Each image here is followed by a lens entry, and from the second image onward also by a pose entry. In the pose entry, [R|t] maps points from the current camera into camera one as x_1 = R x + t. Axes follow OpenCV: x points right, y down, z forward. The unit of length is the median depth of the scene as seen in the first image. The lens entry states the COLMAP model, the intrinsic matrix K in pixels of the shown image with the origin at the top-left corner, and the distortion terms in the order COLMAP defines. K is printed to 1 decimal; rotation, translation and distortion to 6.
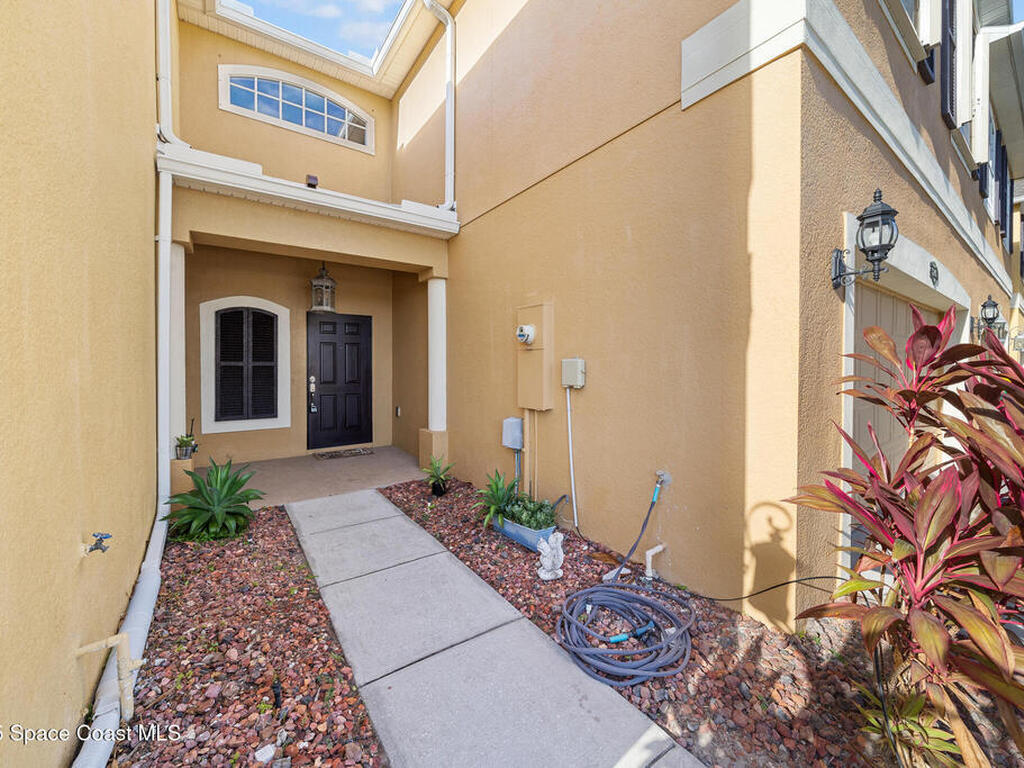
lens RADIAL K [[399.0, 0, 514.5], [0, 399.0, 376.0], [0, 0, 1]] dist [-0.010373, 0.000184]
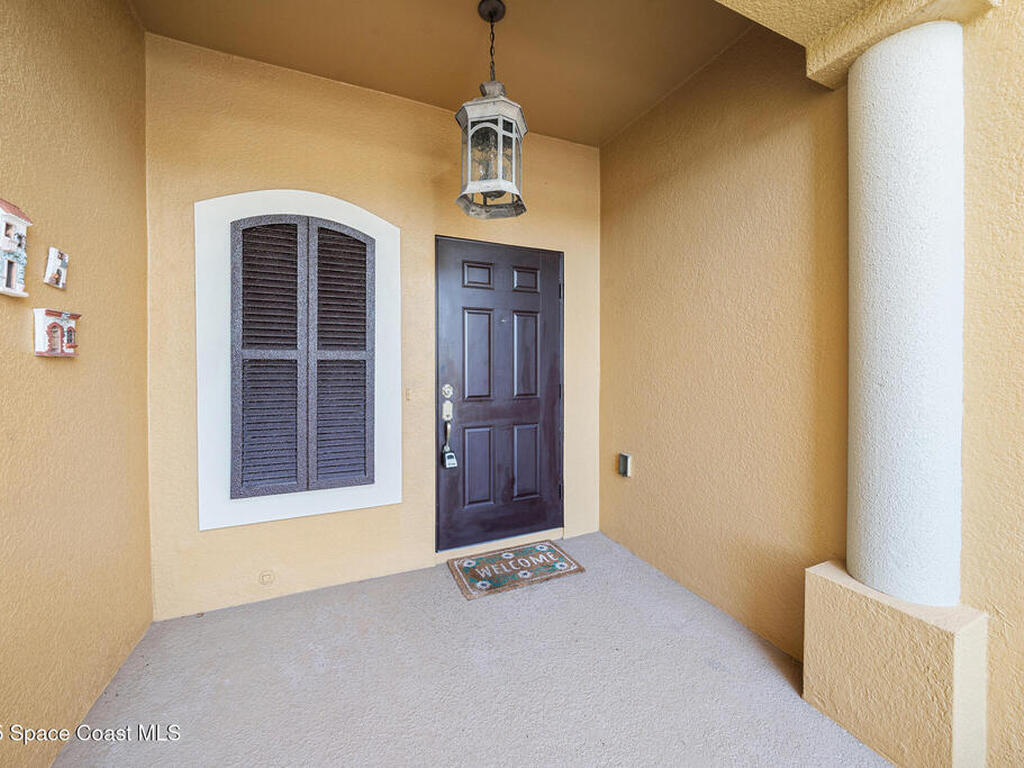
lens RADIAL K [[399.0, 0, 509.1], [0, 399.0, 379.8], [0, 0, 1]] dist [-0.010373, 0.000184]
pose [[0.972953, 0.000040, -0.231003, -0.364712], [0.000216, 0.999999, 0.001084, -0.004858], [0.231003, -0.001105, 0.972953, 0.631270]]
